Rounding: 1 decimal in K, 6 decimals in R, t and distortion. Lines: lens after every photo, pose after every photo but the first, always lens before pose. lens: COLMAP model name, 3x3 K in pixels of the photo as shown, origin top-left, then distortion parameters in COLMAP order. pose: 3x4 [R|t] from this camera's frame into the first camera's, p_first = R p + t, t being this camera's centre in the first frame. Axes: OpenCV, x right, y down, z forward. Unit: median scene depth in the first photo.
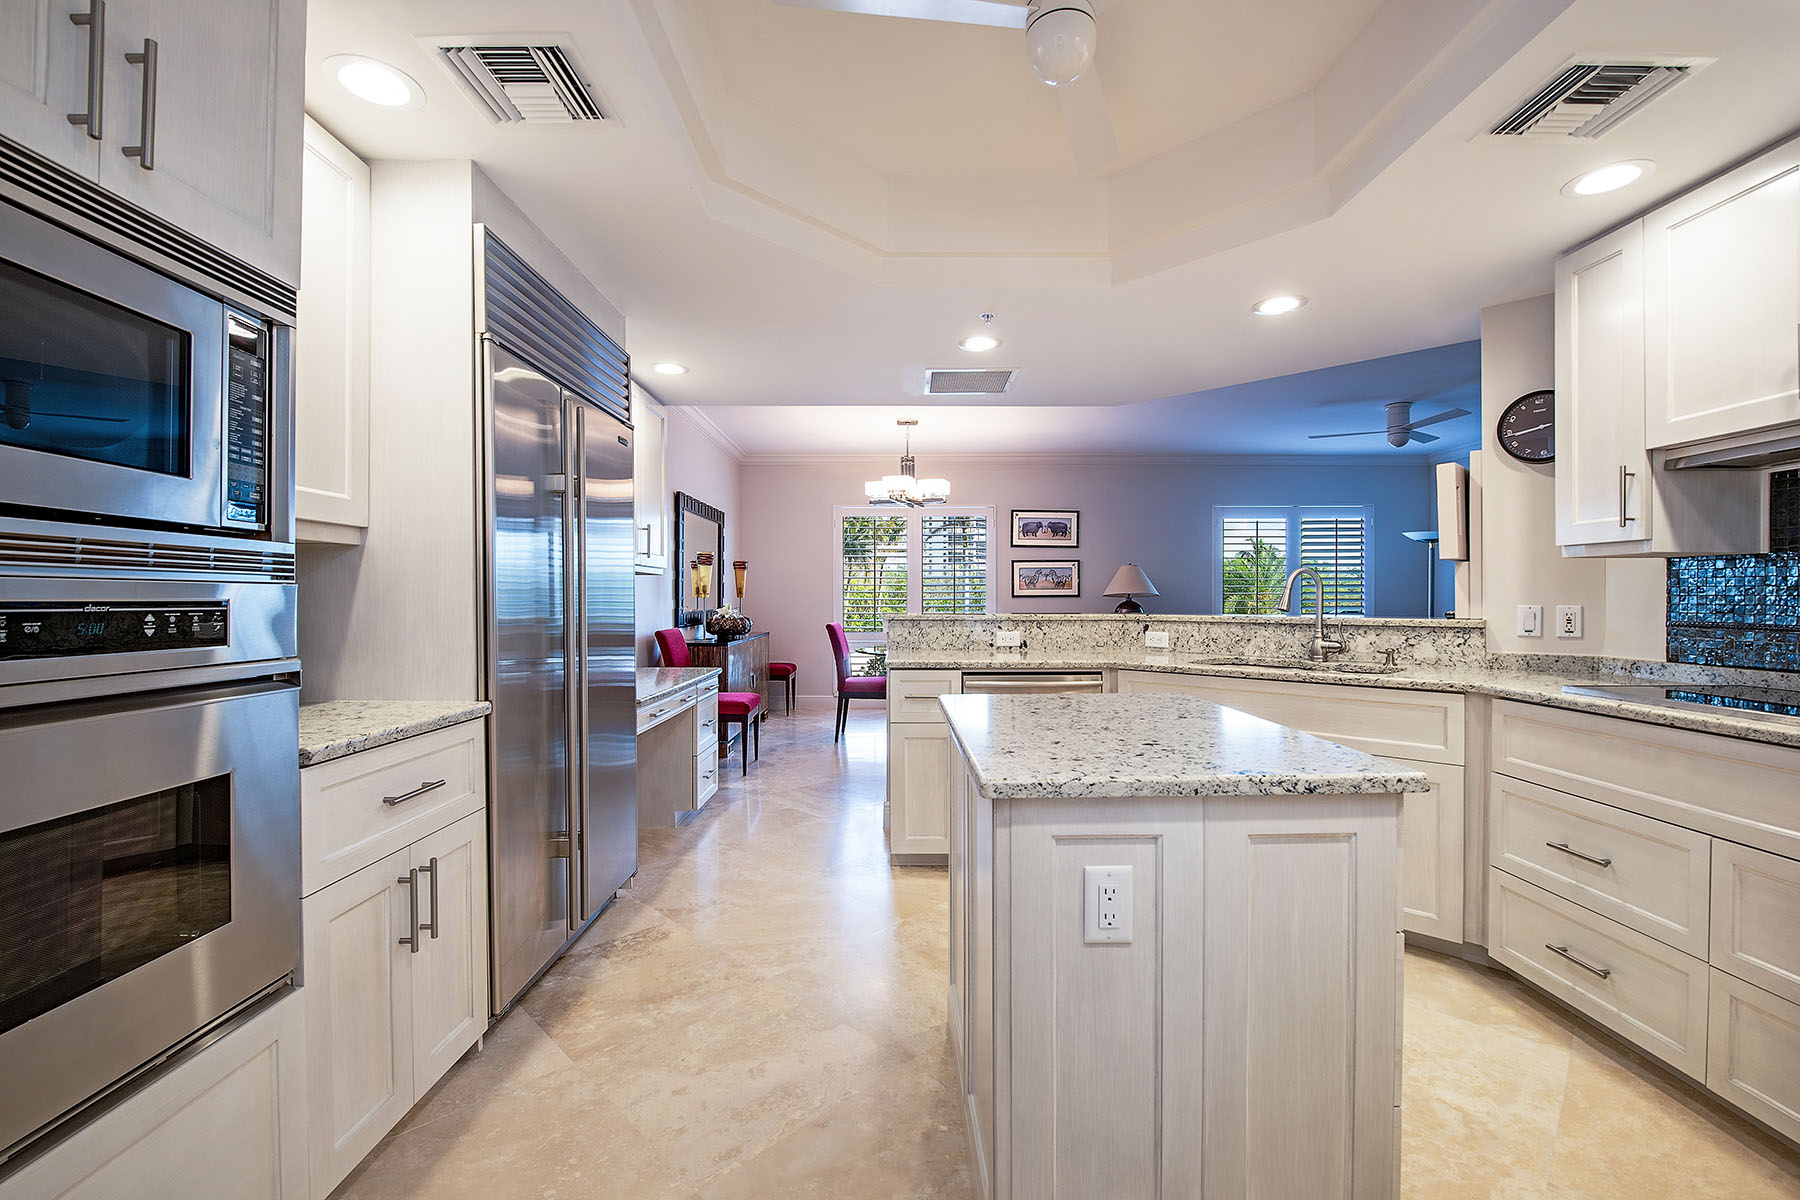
lens RADIAL K [[762.9, 0, 899.9], [0, 762.9, 594.3], [0, 0, 1]] dist [-0.012064, -0.000826]
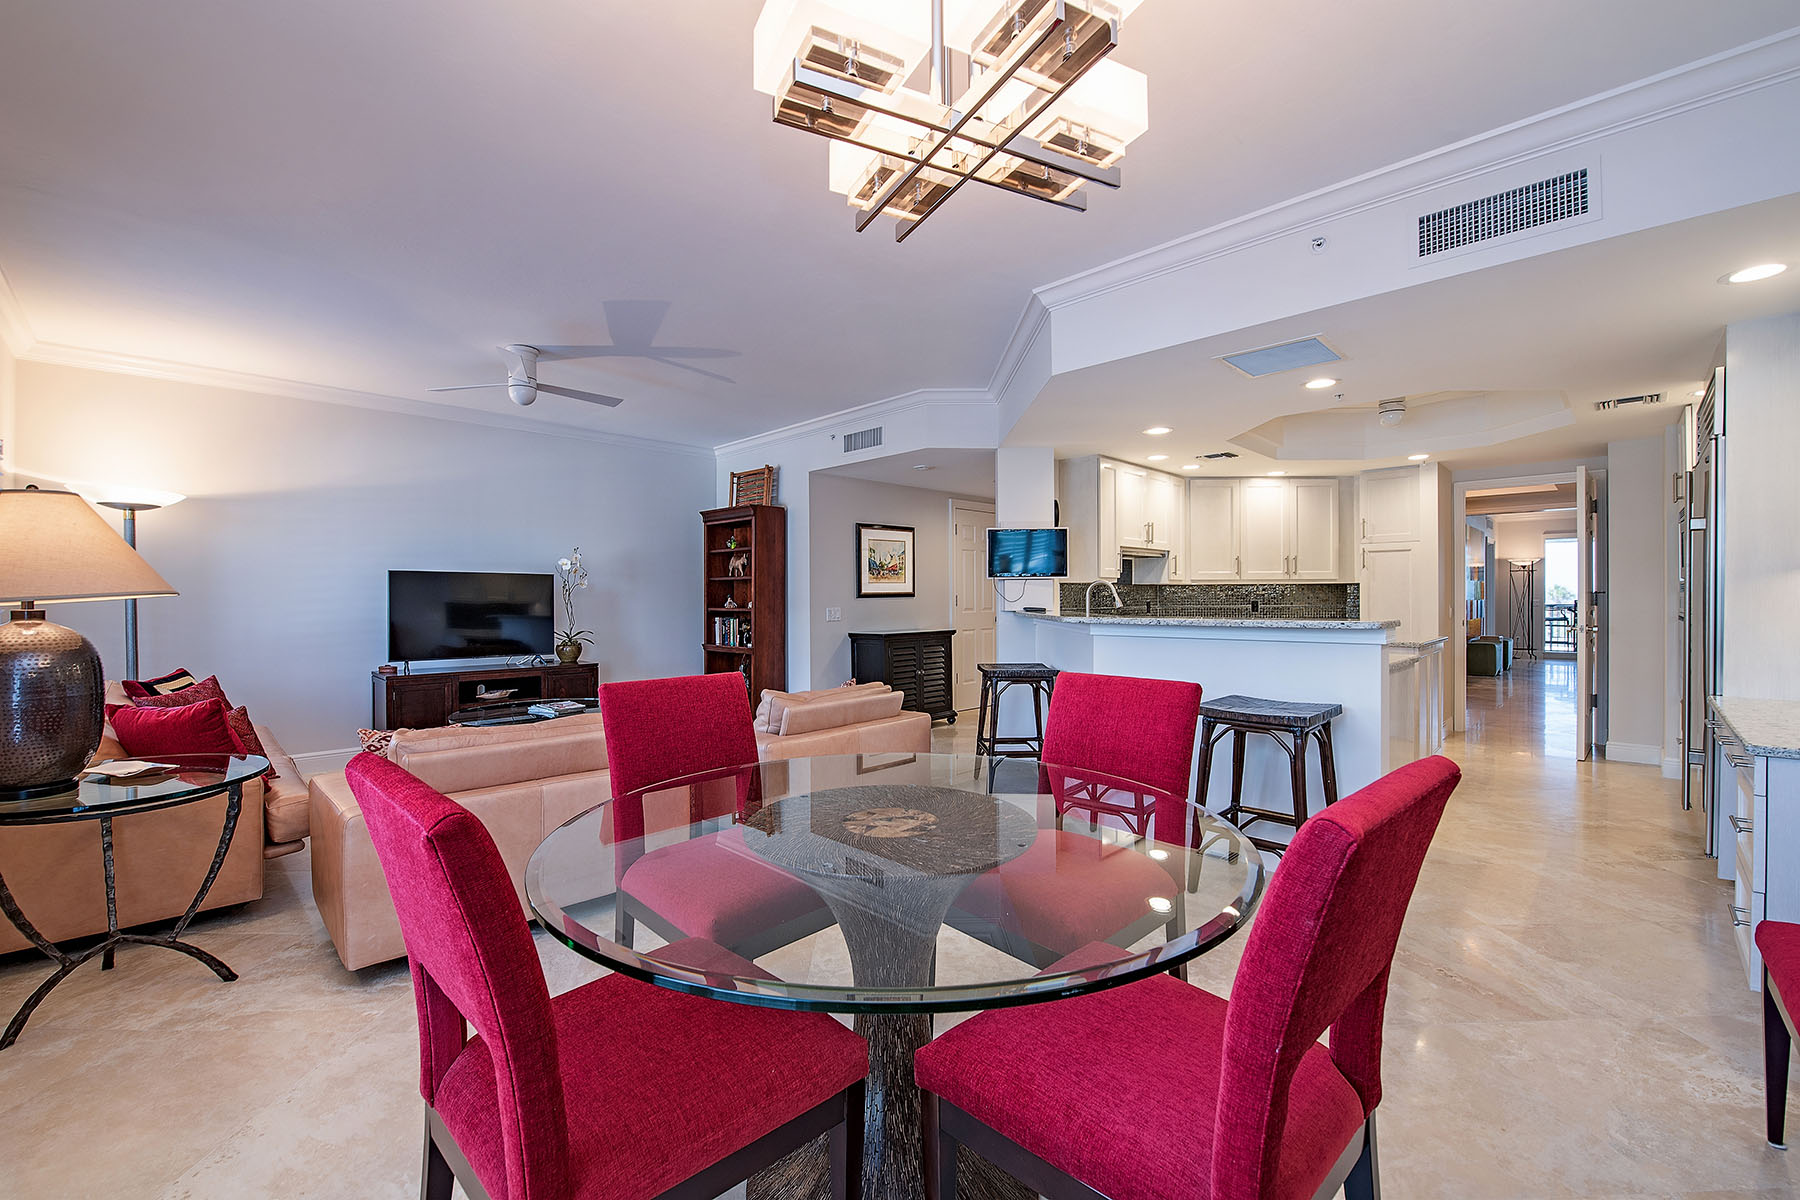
lens RADIAL K [[762.9, 0, 890.6], [0, 762.9, 604.5], [0, 0, 1]] dist [-0.012064, -0.000826]
pose [[-0.716038, -0.001280, 0.698060, -0.342654], [0.008266, 0.999913, 0.010312, -0.010284], [-0.698013, 0.013154, -0.715965, 3.357389]]
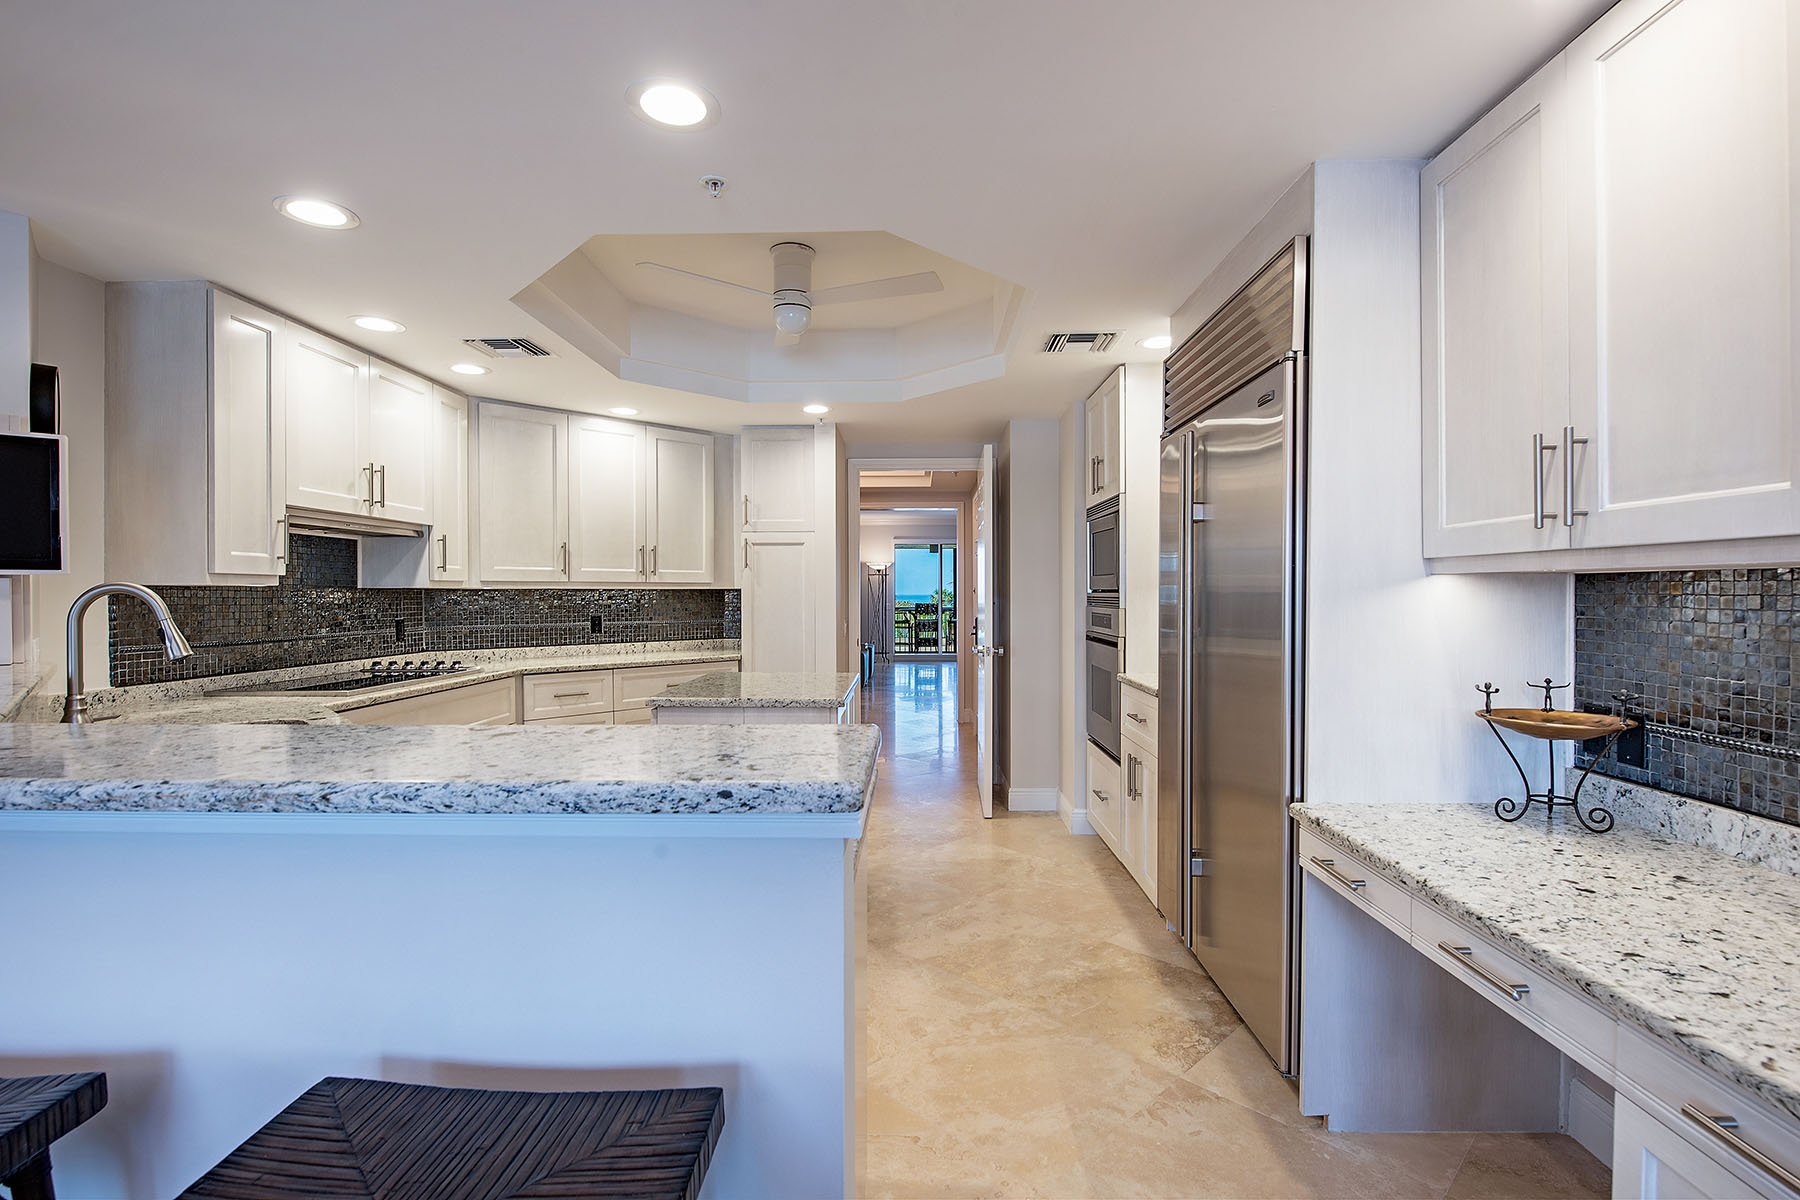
lens RADIAL K [[822.1, 0, 904.5], [0, 822.1, 597.5], [0, 0, 1]] dist [-0.026327, -0.000186]
pose [[-0.999886, 0.002744, 0.014869, -0.064340], [0.002854, 0.999968, 0.007423, -0.040058], [-0.014848, 0.007465, -0.999862, 2.190101]]
